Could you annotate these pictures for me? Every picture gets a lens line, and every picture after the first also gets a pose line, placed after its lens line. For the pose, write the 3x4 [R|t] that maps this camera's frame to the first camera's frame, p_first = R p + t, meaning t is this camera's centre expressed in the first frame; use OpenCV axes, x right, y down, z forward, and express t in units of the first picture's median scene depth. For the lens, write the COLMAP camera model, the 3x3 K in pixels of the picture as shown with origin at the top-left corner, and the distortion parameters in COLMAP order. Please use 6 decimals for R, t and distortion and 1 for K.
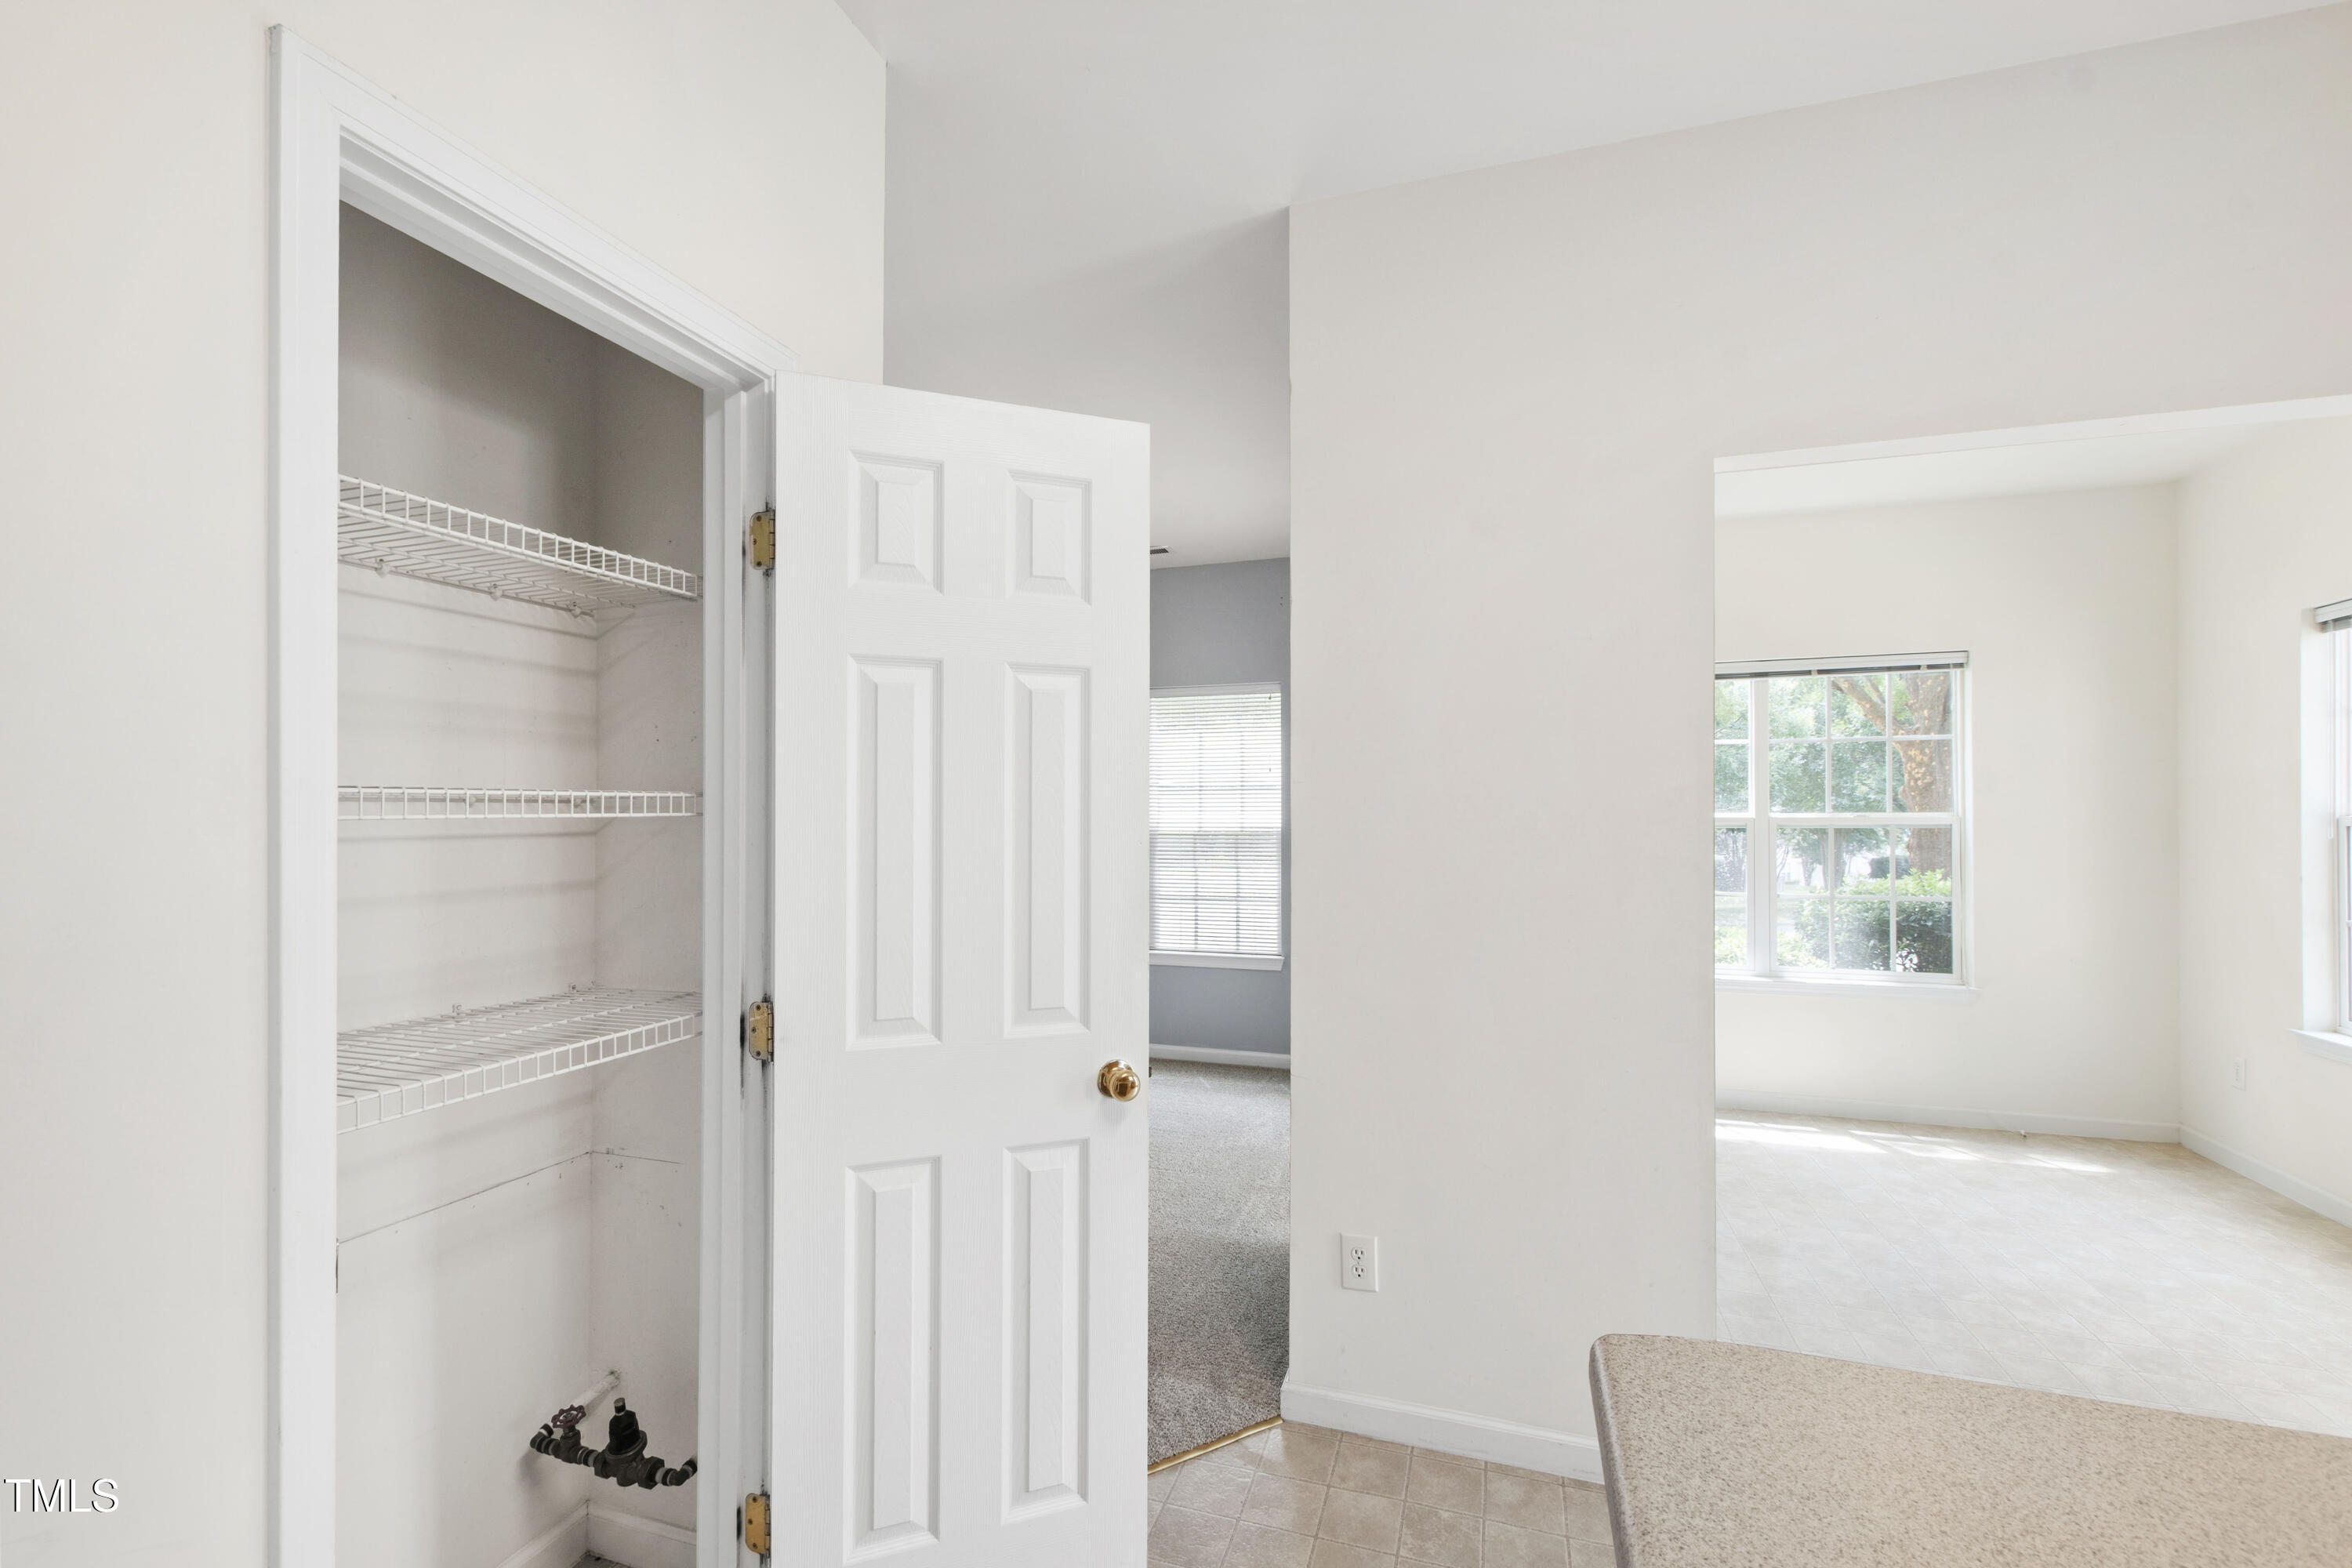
lens RADIAL K [[1035.5, 0, 1167.3], [0, 1035.5, 794.0], [0, 0, 1]] dist [-0.000731, -0.000315]
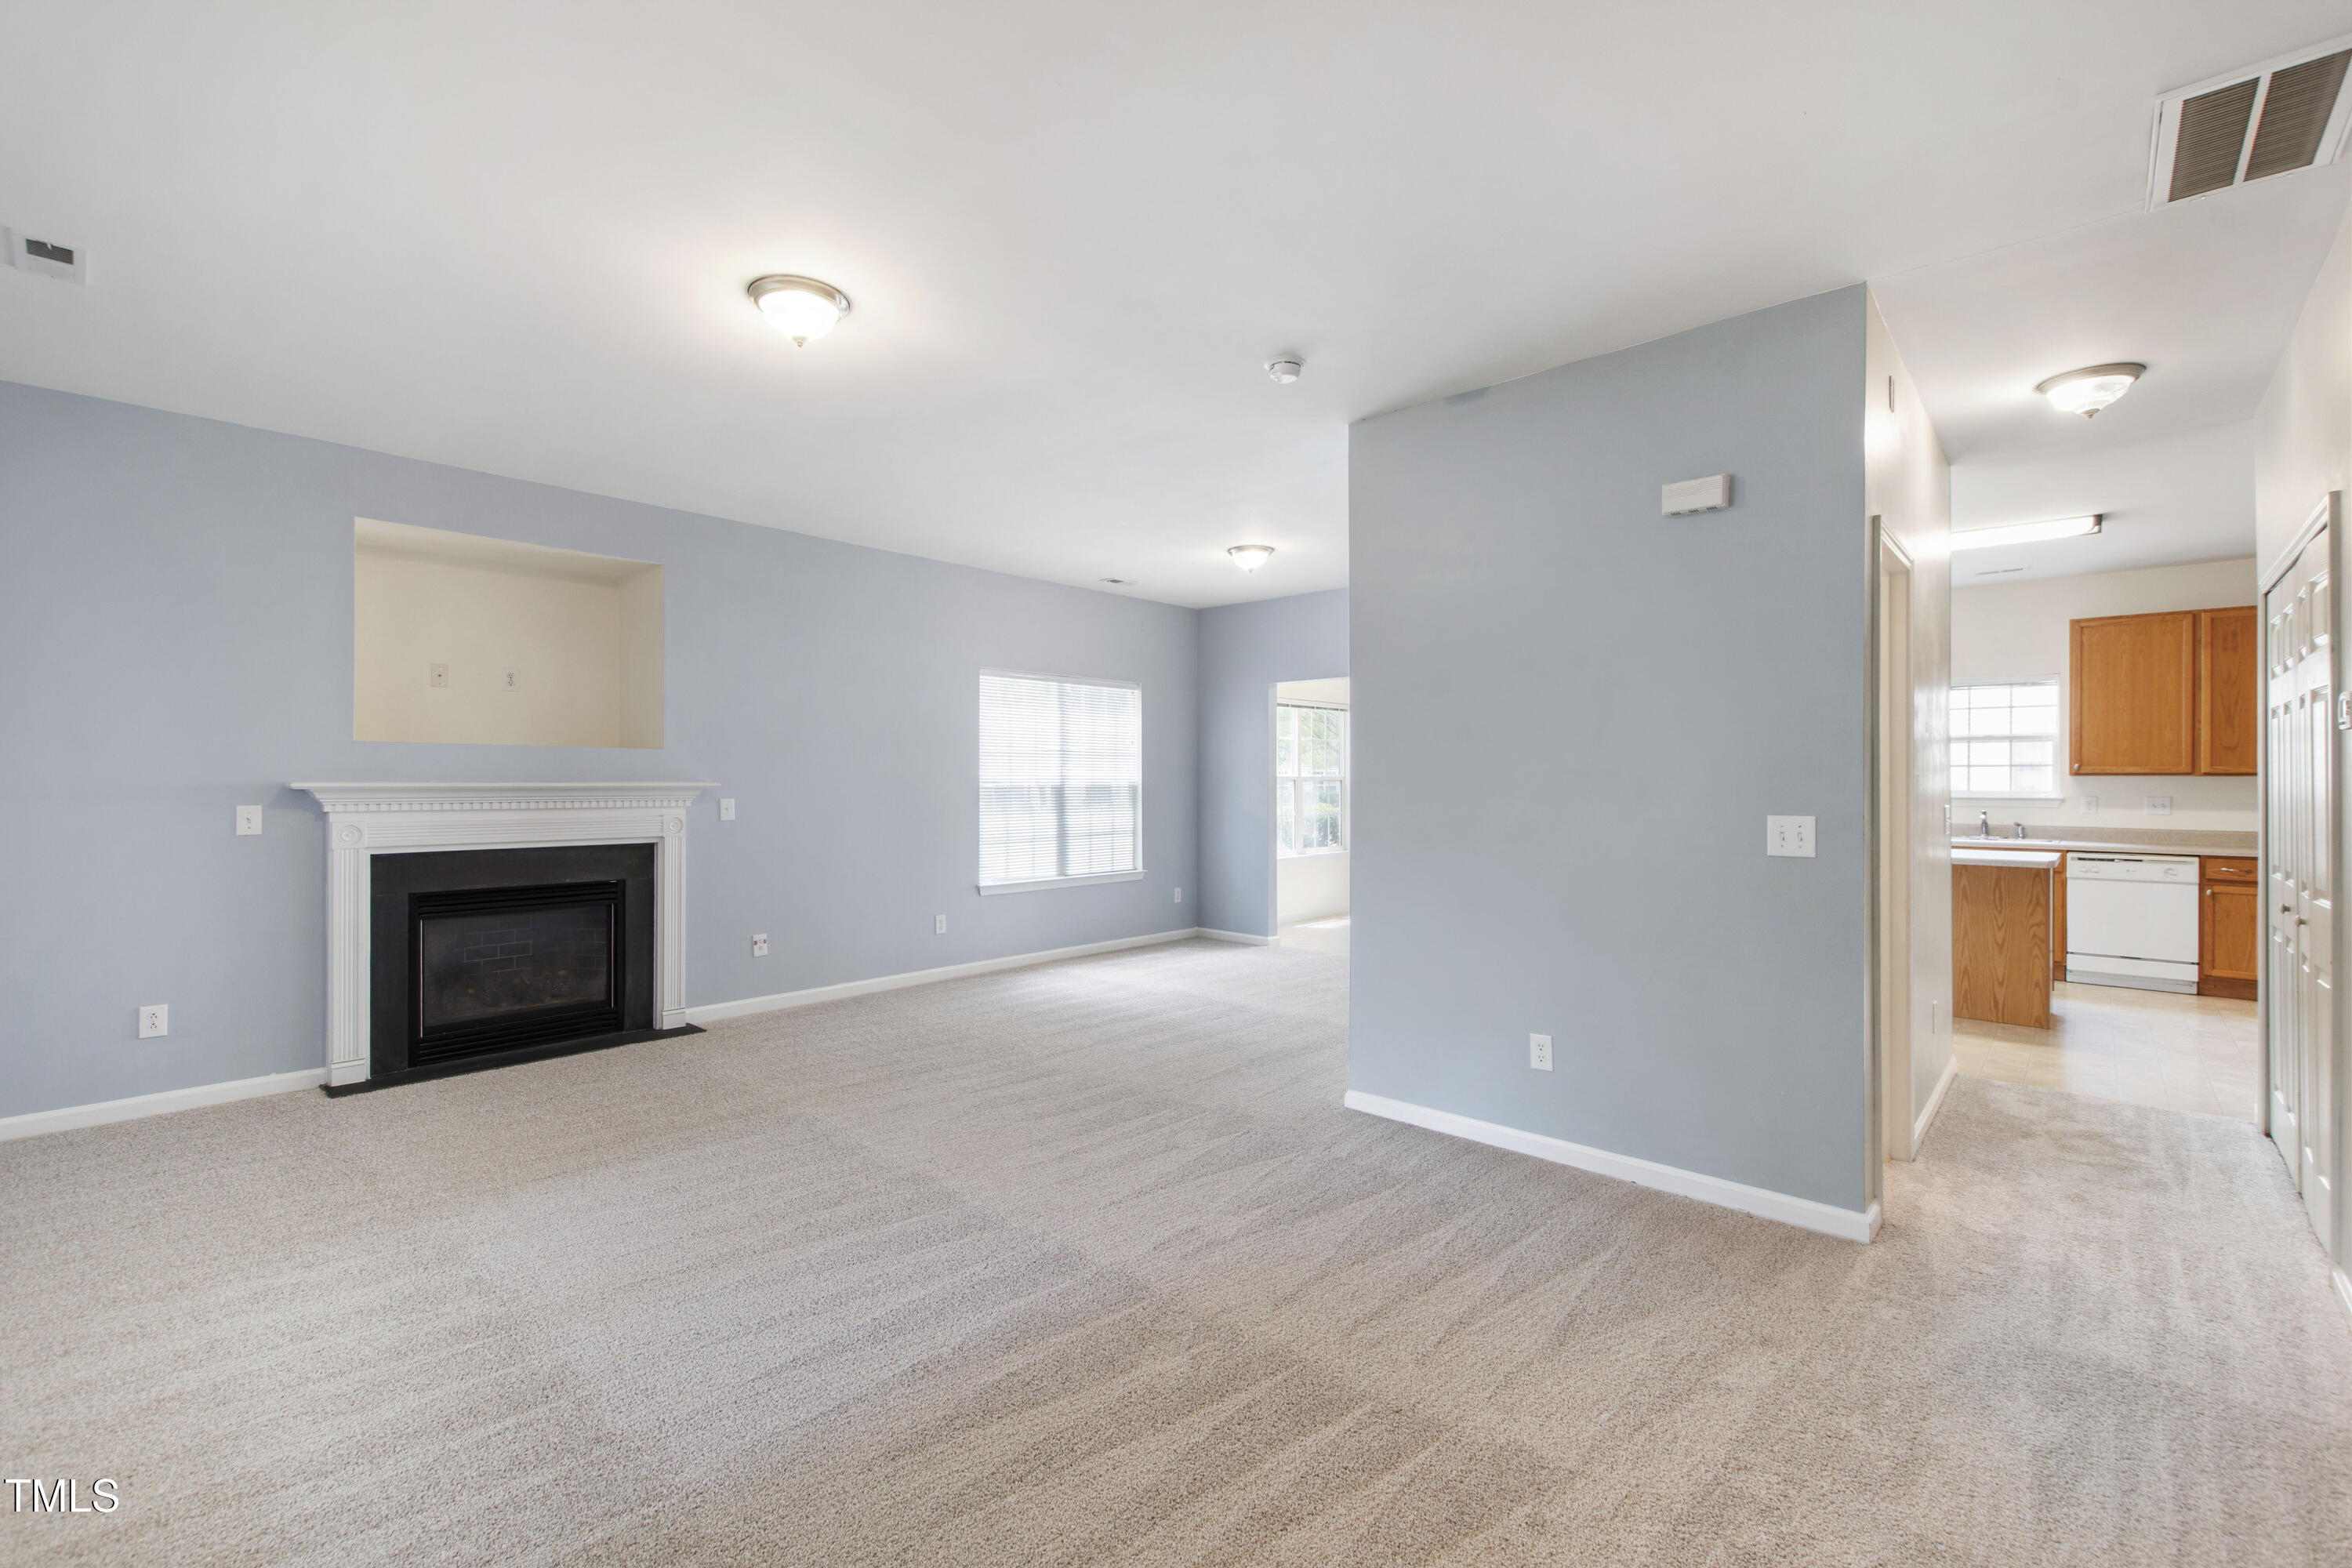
lens RADIAL K [[1035.5, 0, 1173.6], [0, 1035.5, 775.3], [0, 0, 1]] dist [-0.000731, -0.000315]
pose [[0.404018, 0.001261, 0.914750, -1.388560], [-0.012173, 0.999918, 0.003999, 0.019338], [-0.914670, -0.012751, 0.404001, 0.427656]]
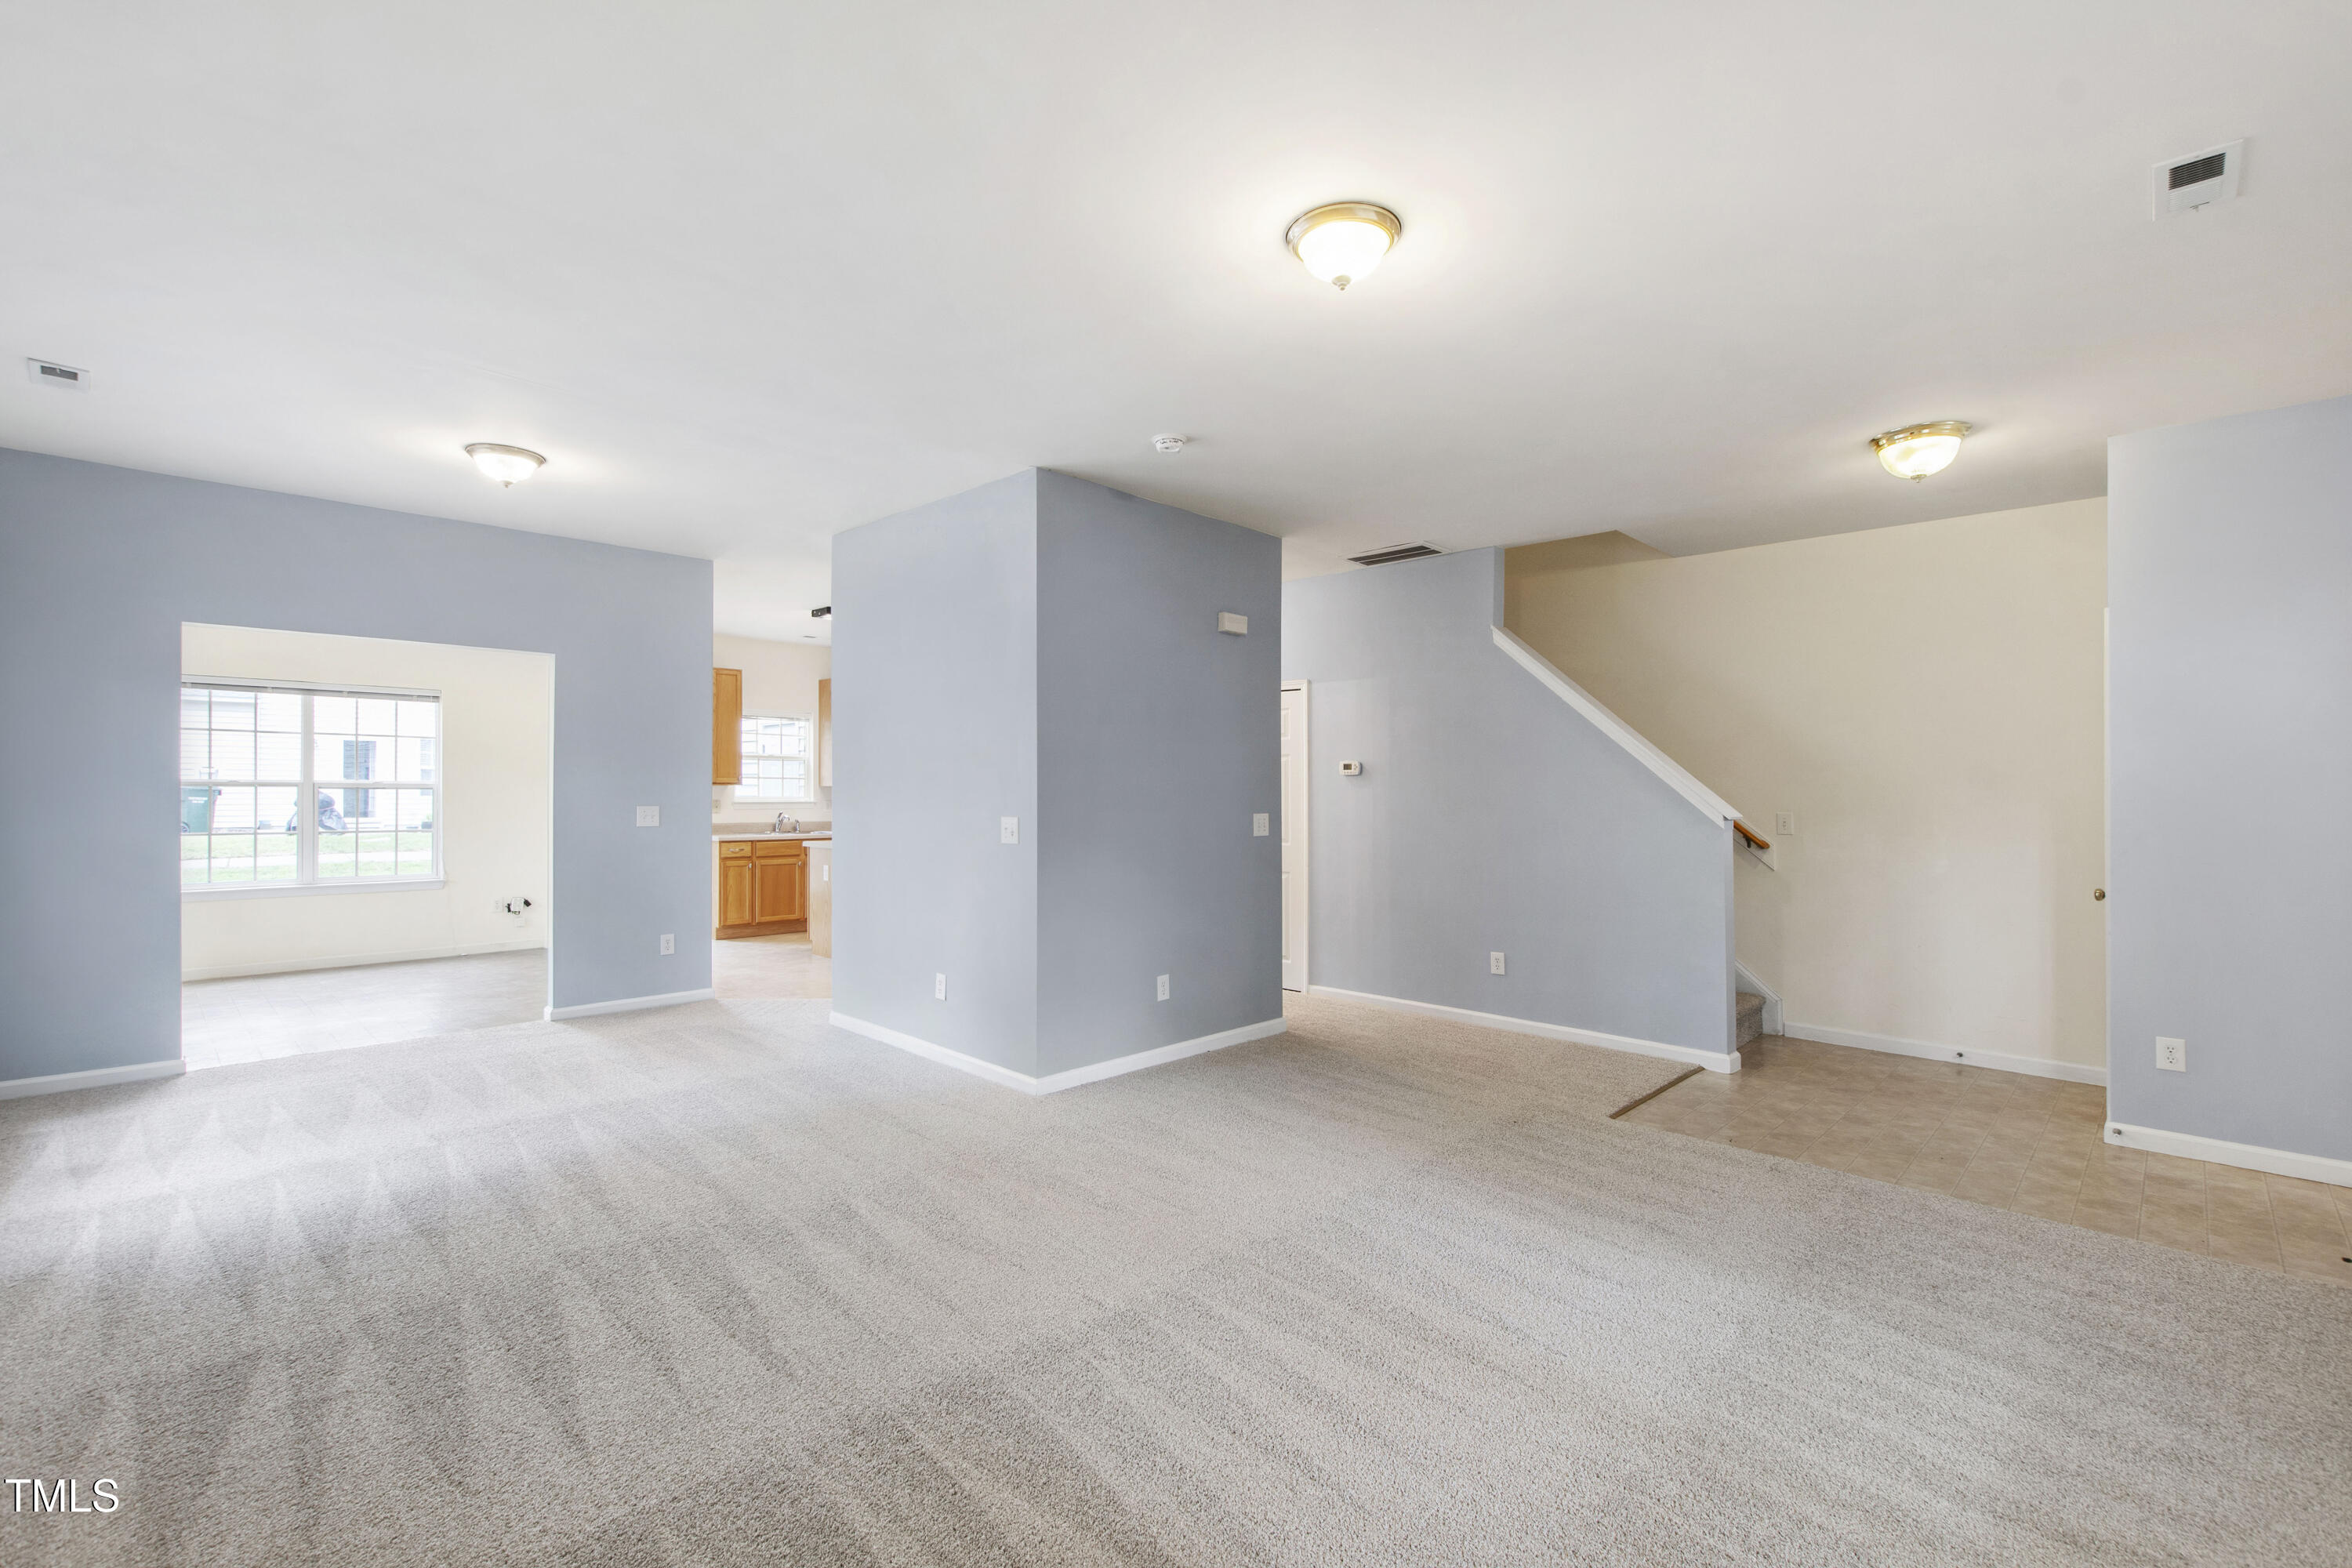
lens RADIAL K [[1035.5, 0, 1159.1], [0, 1035.5, 784.9], [0, 0, 1]] dist [-0.000731, -0.000315]
pose [[-0.895787, -0.008110, 0.444409, -1.054107], [-0.015247, 0.999806, -0.012488, 0.025391], [-0.444222, -0.017963, -0.895737, 1.454854]]
